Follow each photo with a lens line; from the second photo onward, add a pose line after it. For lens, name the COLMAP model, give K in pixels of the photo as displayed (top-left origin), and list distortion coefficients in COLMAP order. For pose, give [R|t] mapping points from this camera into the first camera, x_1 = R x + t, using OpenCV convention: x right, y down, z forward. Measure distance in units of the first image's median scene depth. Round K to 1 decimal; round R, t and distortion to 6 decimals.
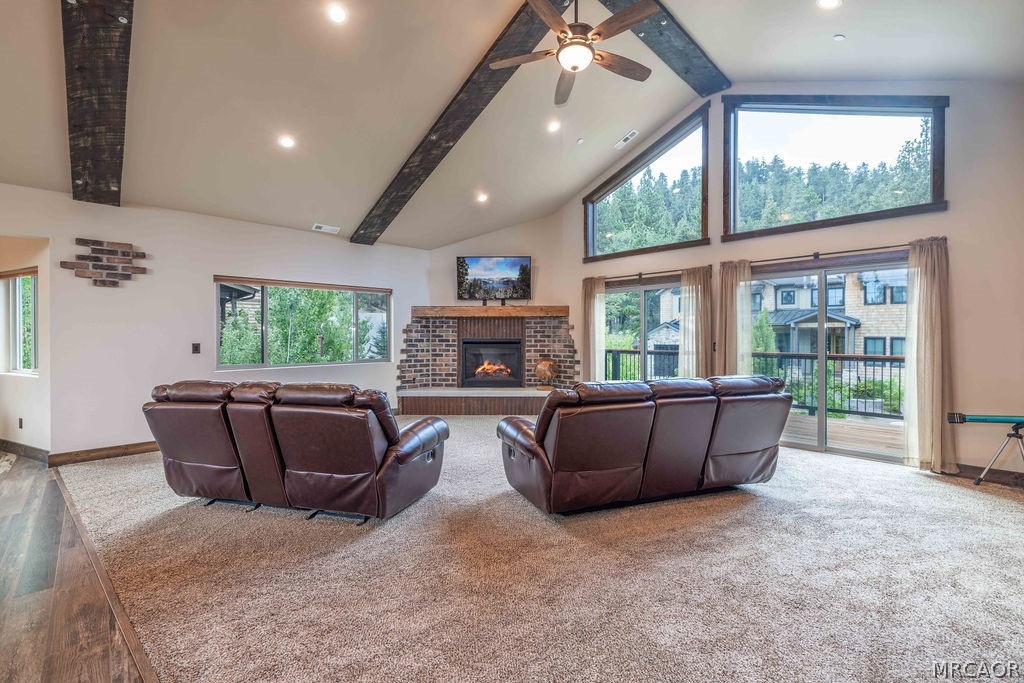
lens RADIAL K [[435.3, 0, 512.6], [0, 435.3, 337.1], [0, 0, 1]] dist [0.000705, 0.000173]
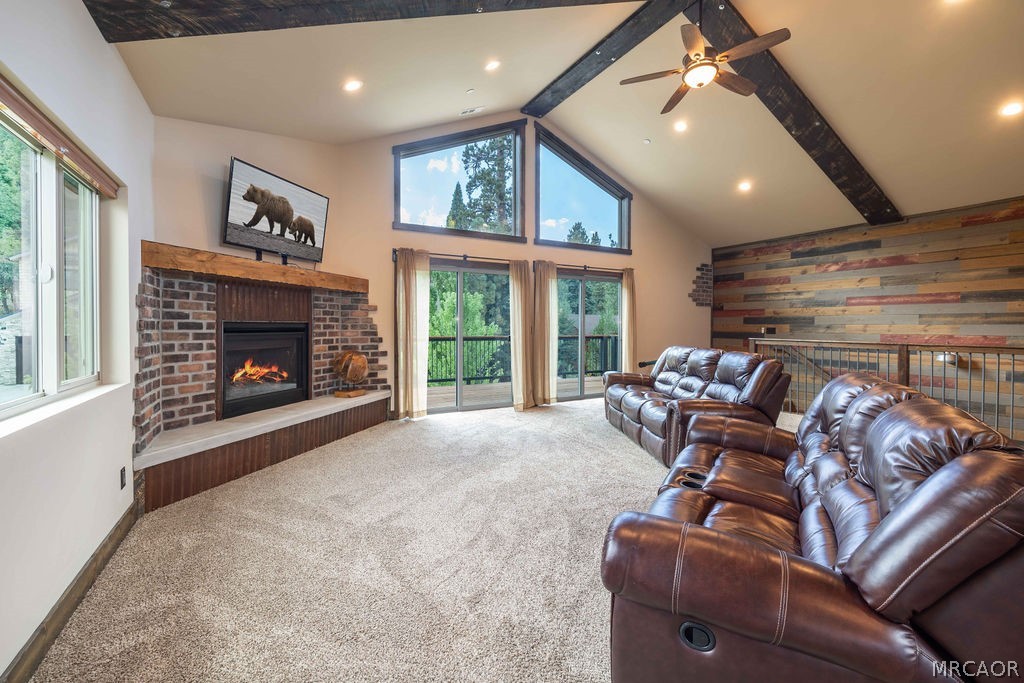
lens RADIAL K [[435.3, 0, 511.5], [0, 435.3, 333.5], [0, 0, 1]] dist [0.000705, 0.000173]
pose [[0.257673, -0.014557, 0.966123, -0.522367], [0.000002, 0.999887, 0.015065, 0.009354], [-0.966232, -0.003880, 0.257644, 0.556244]]
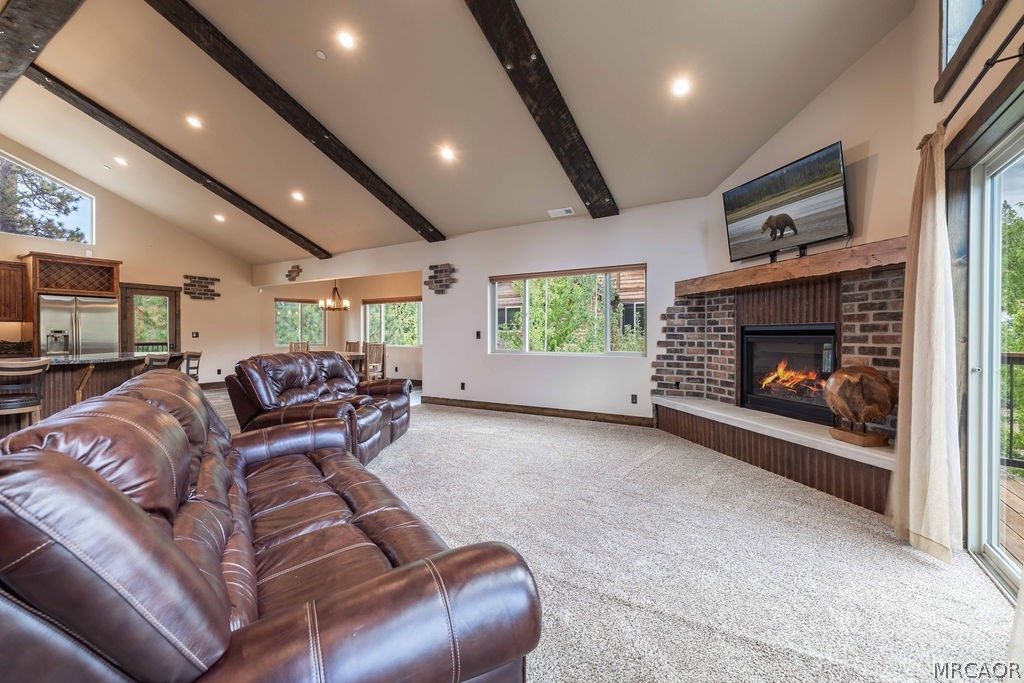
lens RADIAL K [[435.3, 0, 514.6], [0, 435.3, 337.7], [0, 0, 1]] dist [0.000705, 0.000173]
pose [[0.234356, 0.007407, -0.972123, 0.400340], [-0.005635, 0.999965, 0.006261, 0.017979], [0.972135, 0.004011, 0.234389, 0.560607]]
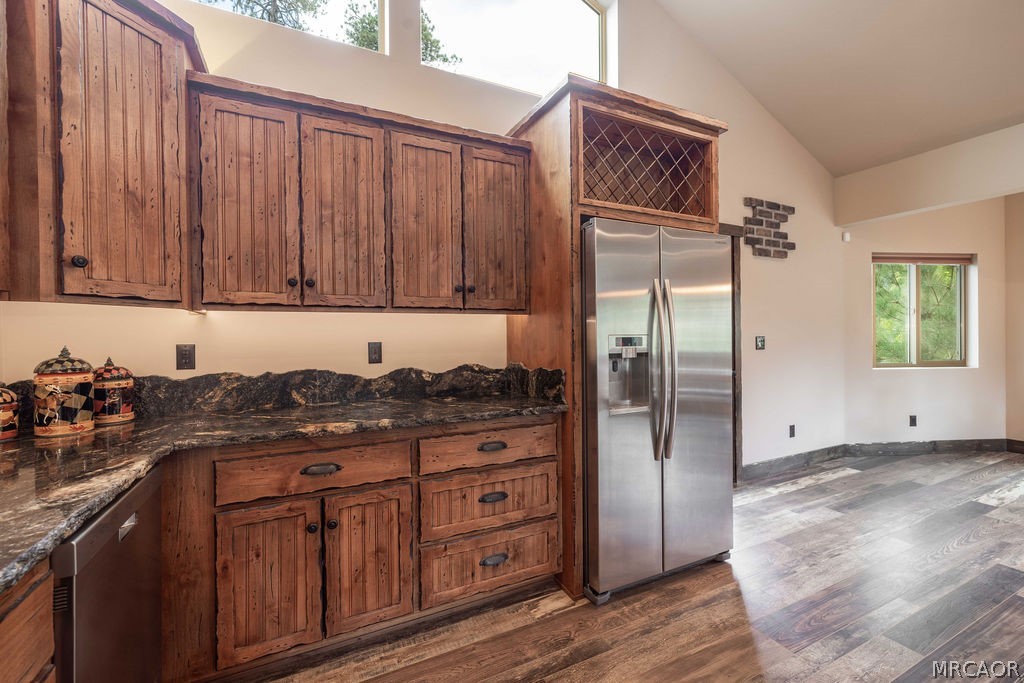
lens RADIAL K [[435.3, 0, 512.4], [0, 435.3, 340.8], [0, 0, 1]] dist [0.000705, 0.000173]
pose [[-0.307978, 0.010965, -0.951330, -0.450330], [0.008885, 0.999923, 0.008649, 0.014165], [0.951352, -0.005789, -0.308052, -0.164604]]
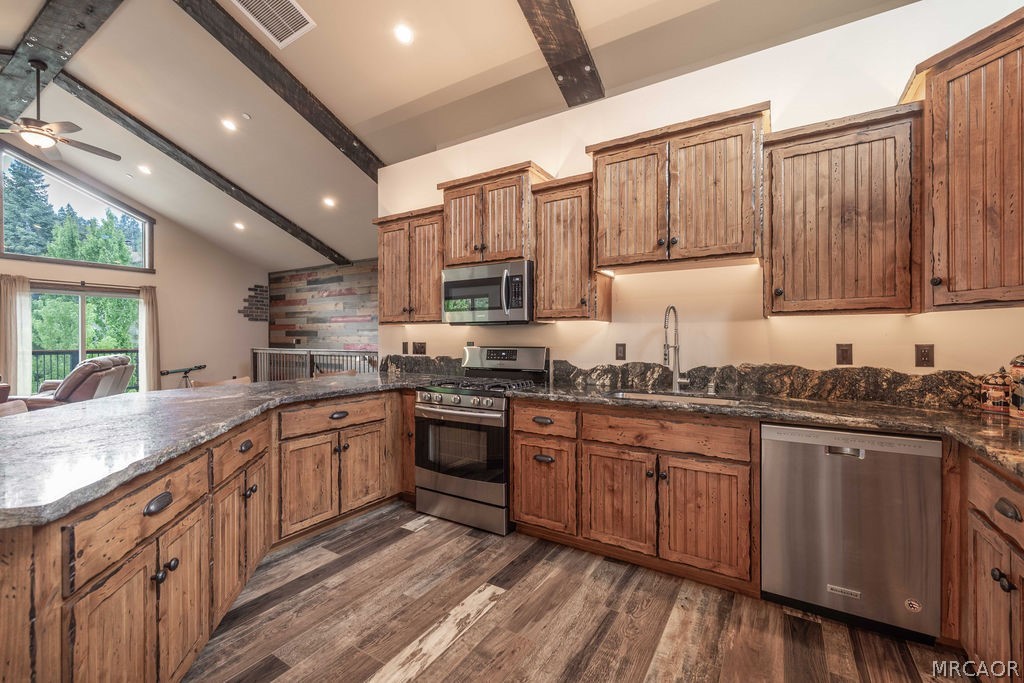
lens RADIAL K [[435.3, 0, 512.5], [0, 435.3, 340.3], [0, 0, 1]] dist [0.000705, 0.000173]
pose [[-0.234031, -0.001396, 0.972228, -0.777217], [0.003206, 0.999992, 0.002207, 0.013197], [-0.972224, 0.003633, -0.234025, -0.092366]]
